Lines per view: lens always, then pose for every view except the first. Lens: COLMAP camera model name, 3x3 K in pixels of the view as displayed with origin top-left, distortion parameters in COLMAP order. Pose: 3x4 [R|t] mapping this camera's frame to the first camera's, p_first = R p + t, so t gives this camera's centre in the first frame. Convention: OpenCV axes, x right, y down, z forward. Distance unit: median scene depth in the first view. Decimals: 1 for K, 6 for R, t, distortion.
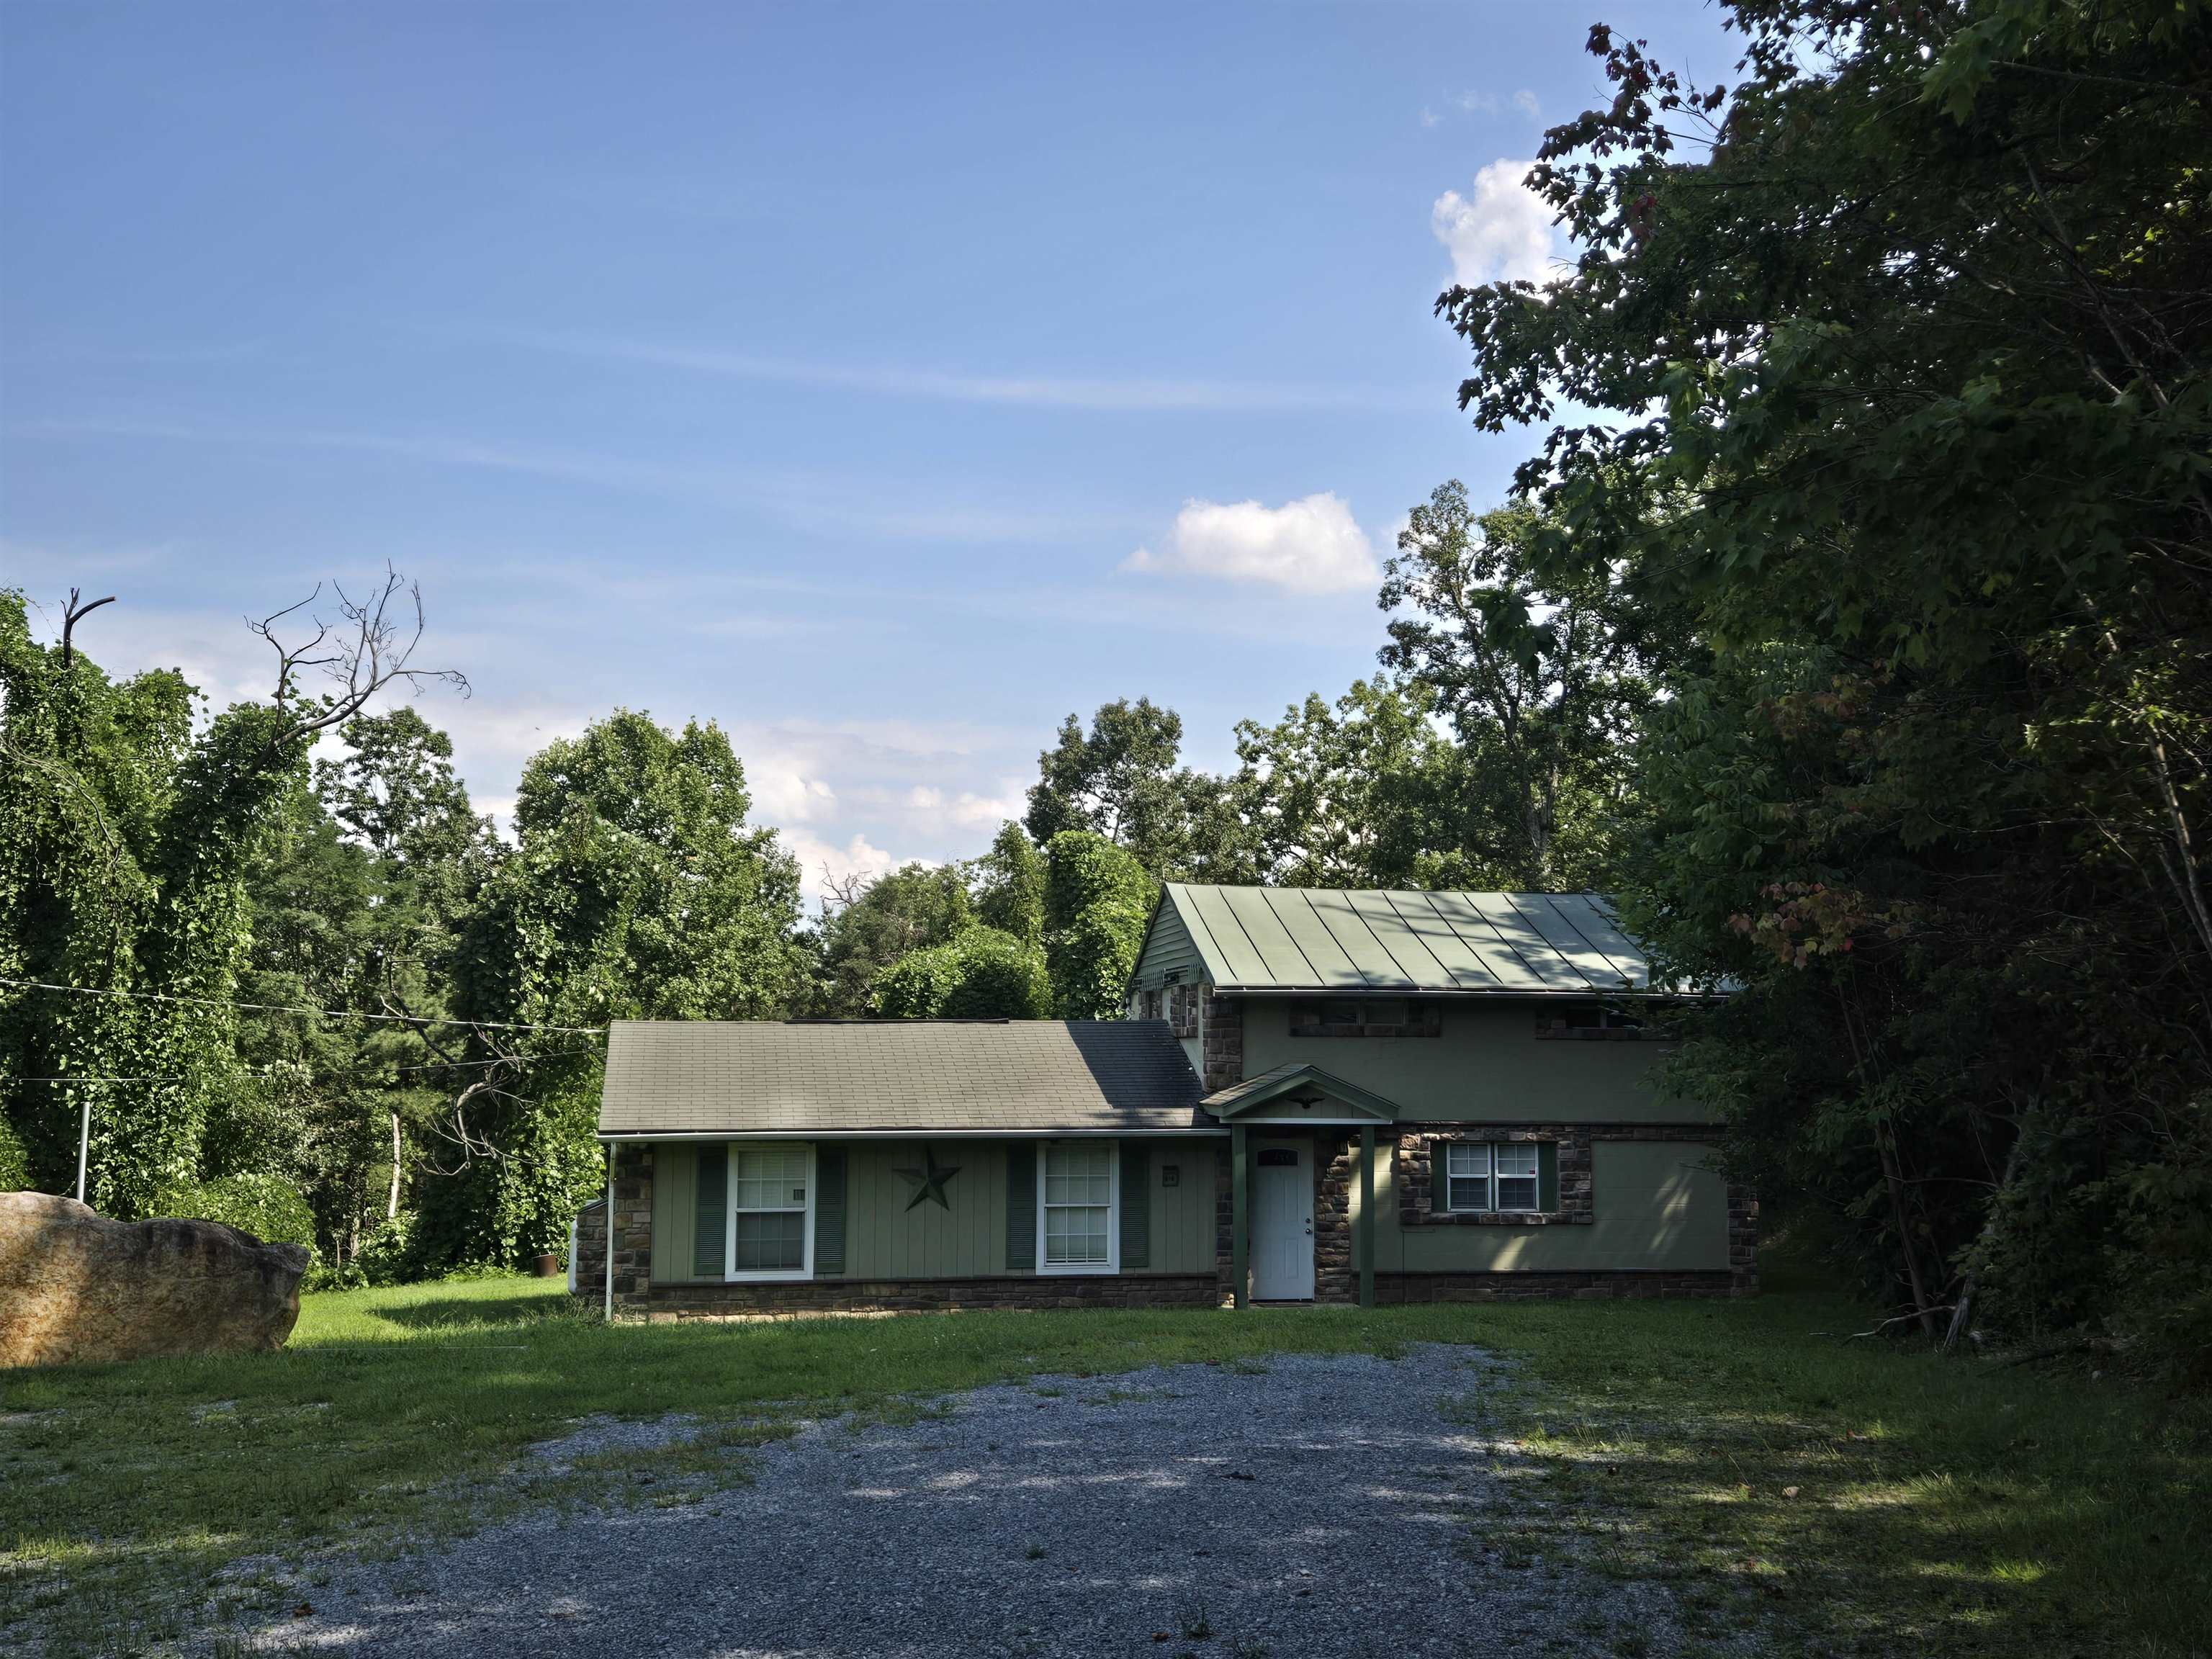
lens RADIAL K [[1474.2, 0, 1119.7], [0, 1474.2, 824.9], [0, 0, 1]] dist [0.070742, -0.065265]
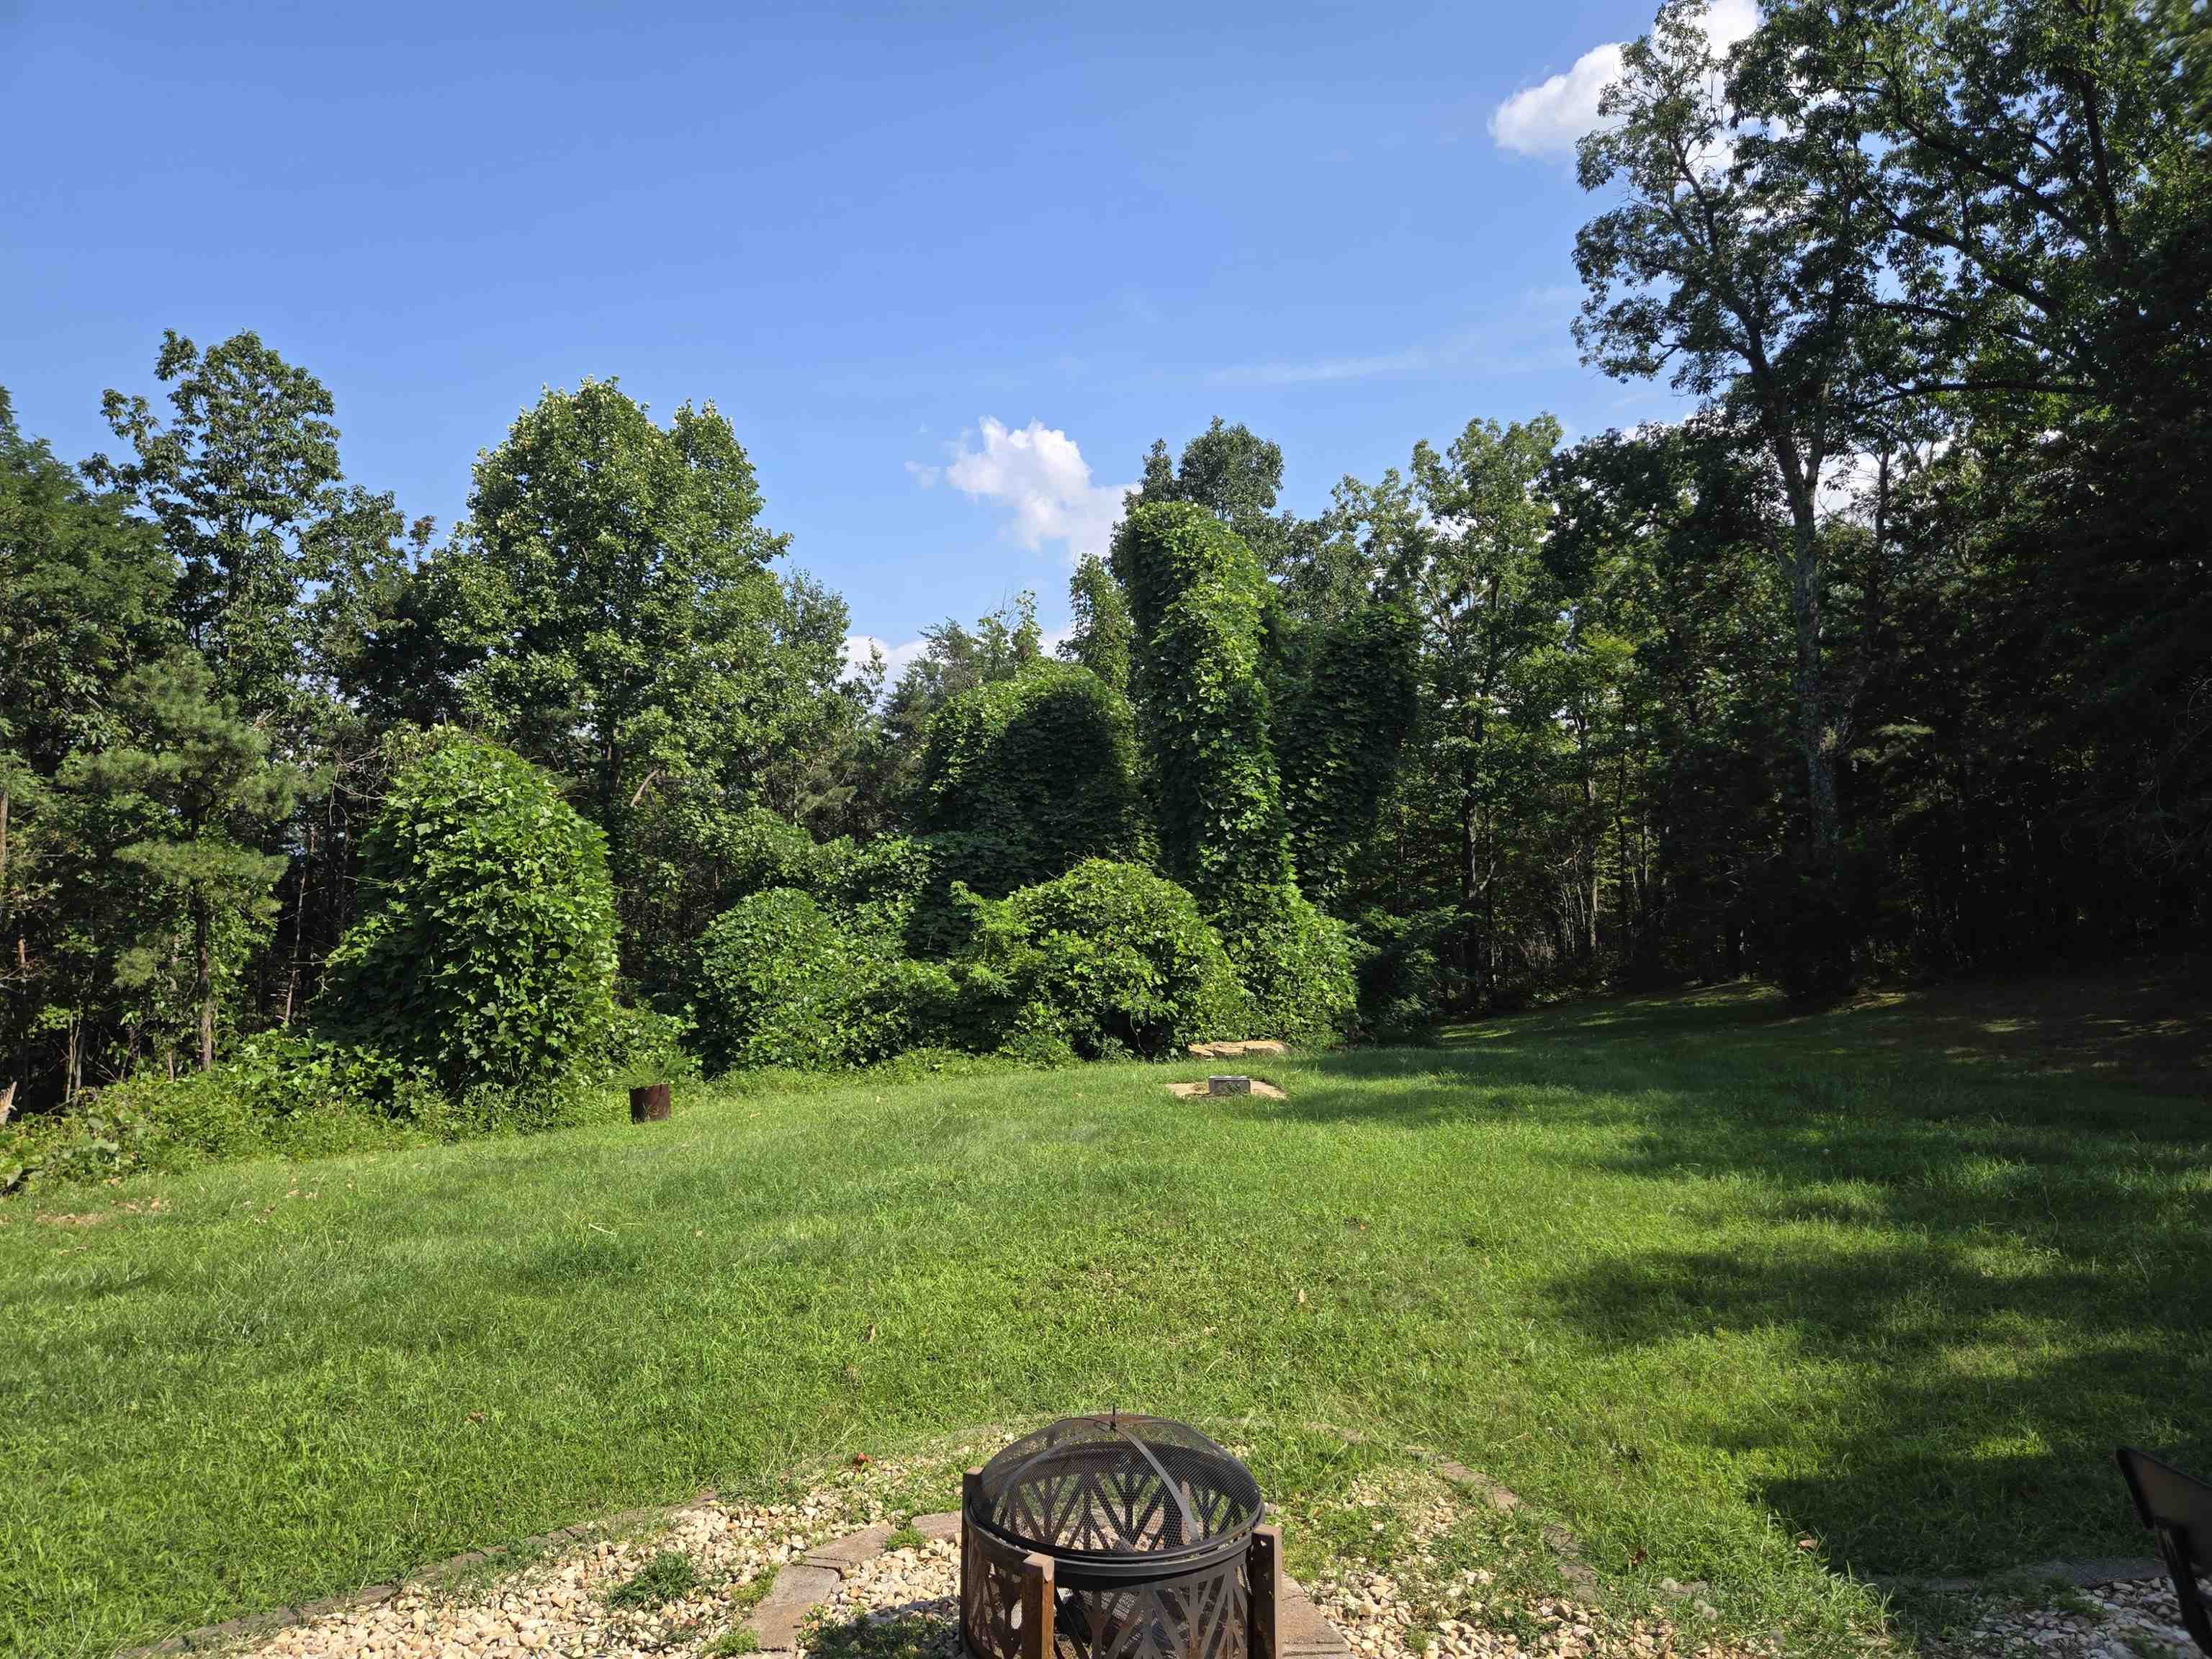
lens RADIAL K [[1474.2, 0, 1119.7], [0, 1474.2, 824.9], [0, 0, 1]] dist [0.070742, -0.065265]
pose [[0.997977, -0.009676, -0.062833, -0.003807], [0.018821, 0.989012, 0.146632, 0.031881], [0.060724, -0.147518, 0.987194, 0.144233]]
